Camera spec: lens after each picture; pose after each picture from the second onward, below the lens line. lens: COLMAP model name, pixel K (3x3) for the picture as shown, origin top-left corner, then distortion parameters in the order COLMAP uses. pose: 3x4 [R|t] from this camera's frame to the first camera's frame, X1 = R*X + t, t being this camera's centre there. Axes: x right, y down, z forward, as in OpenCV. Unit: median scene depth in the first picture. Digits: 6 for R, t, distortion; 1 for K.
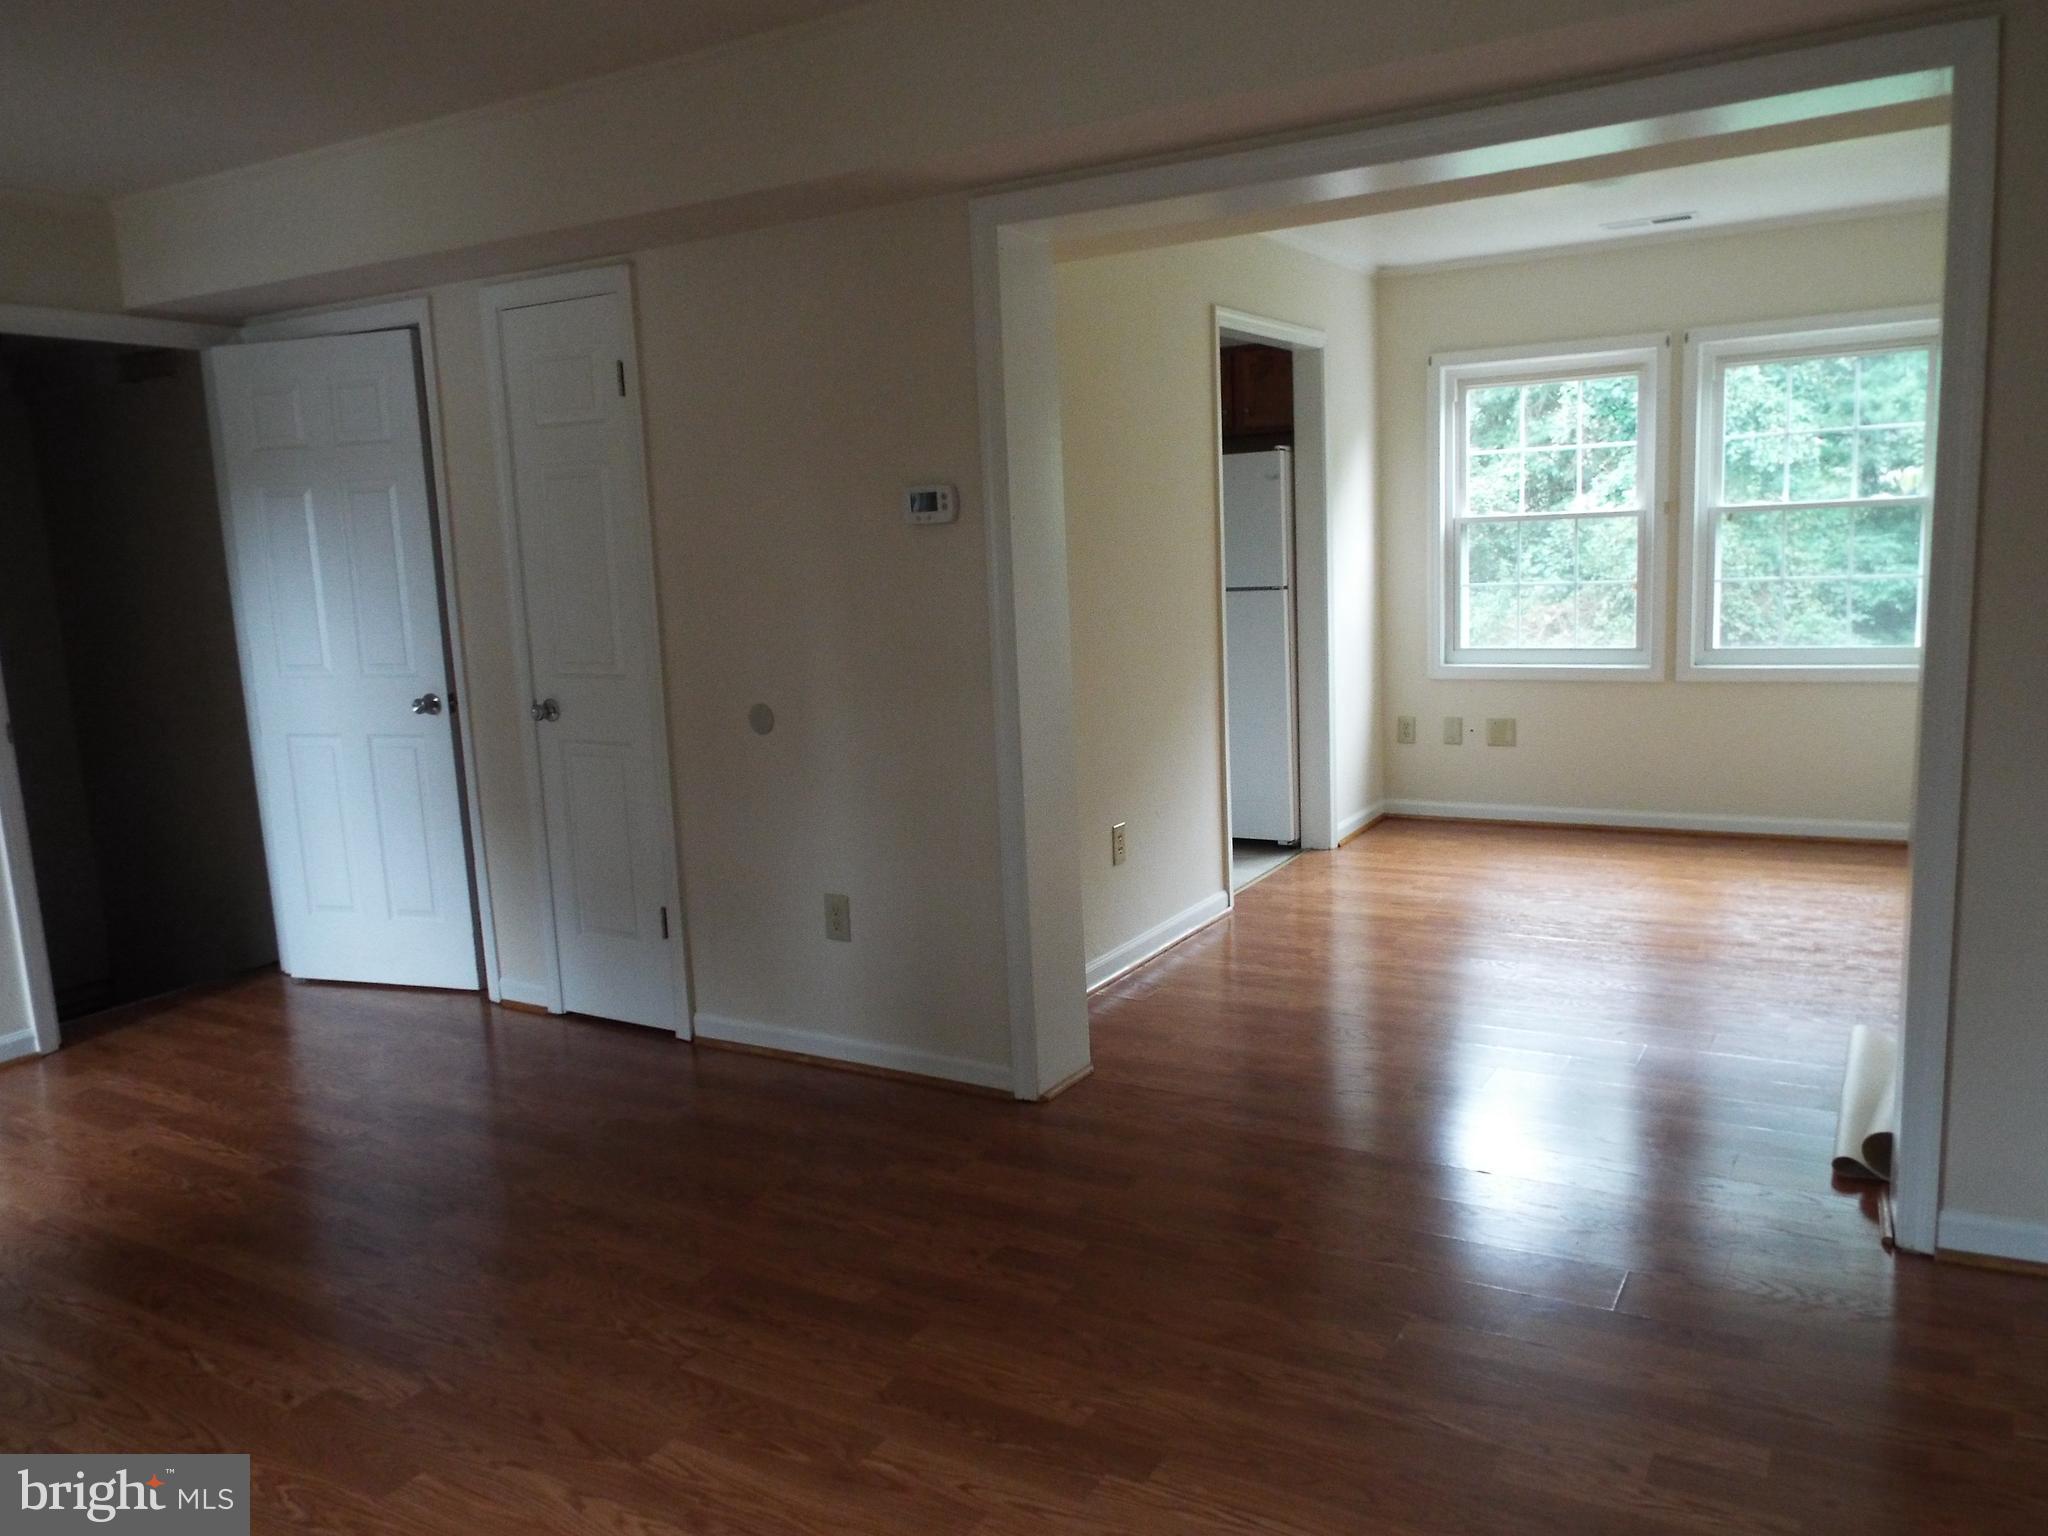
lens RADIAL K [[1465.9, 0, 1024.0], [0, 1465.9, 768.0], [0, 0, 1]] dist [-0.031459, 0.034350]
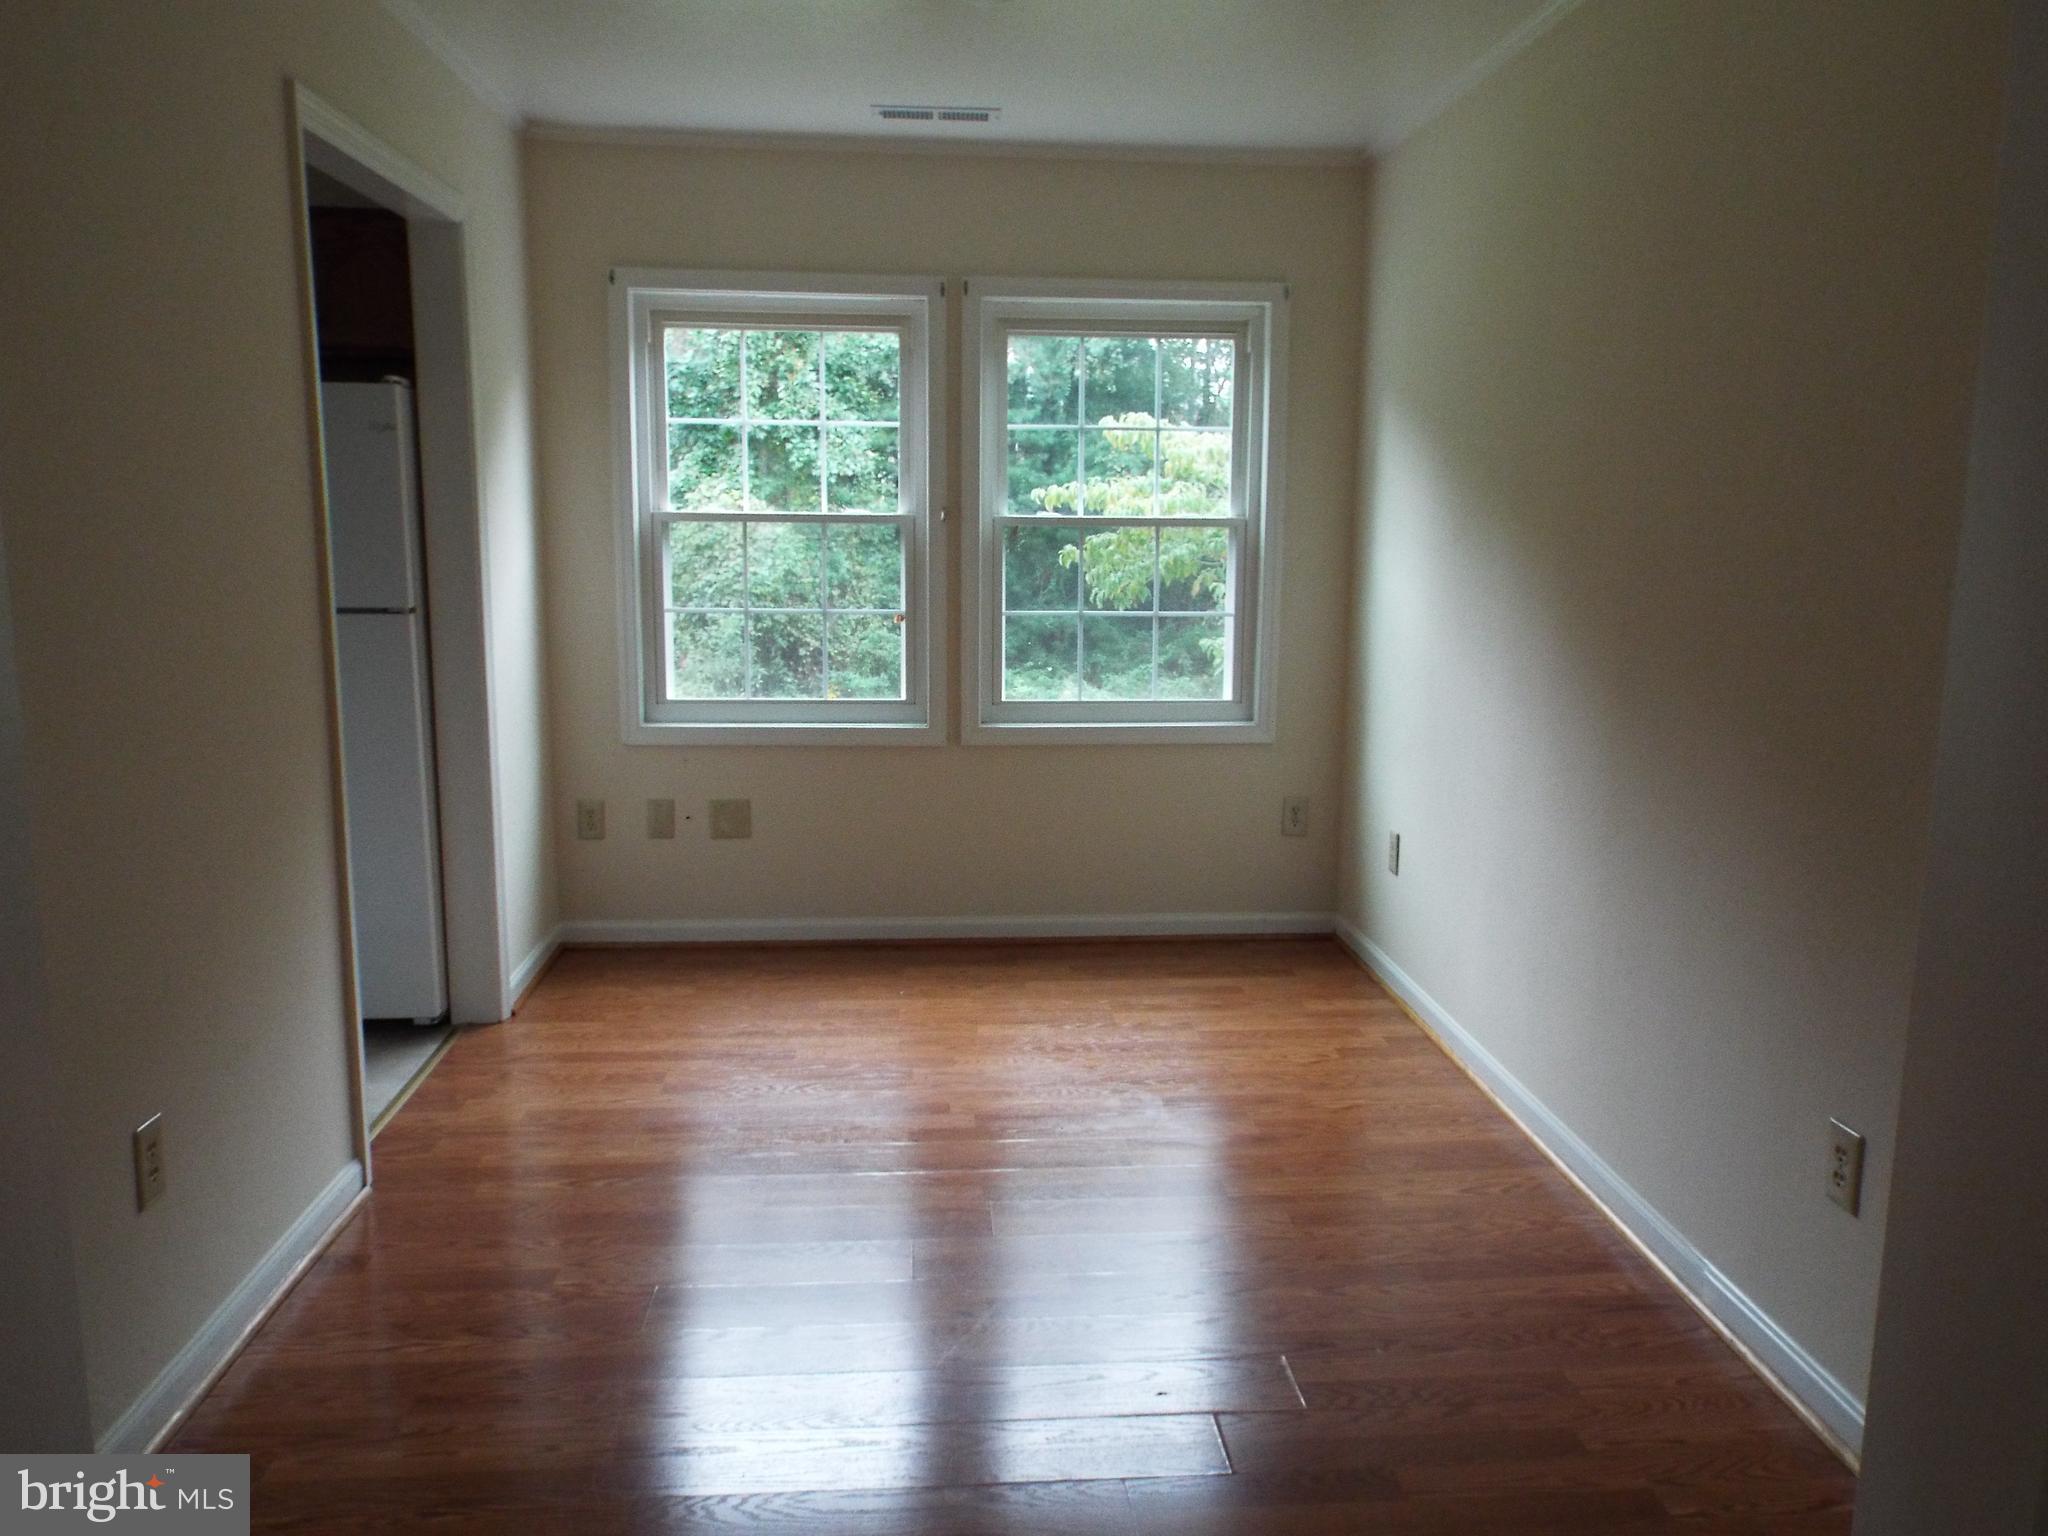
lens RADIAL K [[1559.1, 0, 1028.3], [0, 1559.1, 772.6], [0, 0, 1]] dist [-0.002097, 0.048244]
pose [[0.810110, -0.039964, 0.584914, 0.002662], [0.043441, 0.999023, 0.008092, -0.048423], [-0.584666, 0.018854, 0.811055, 0.314472]]
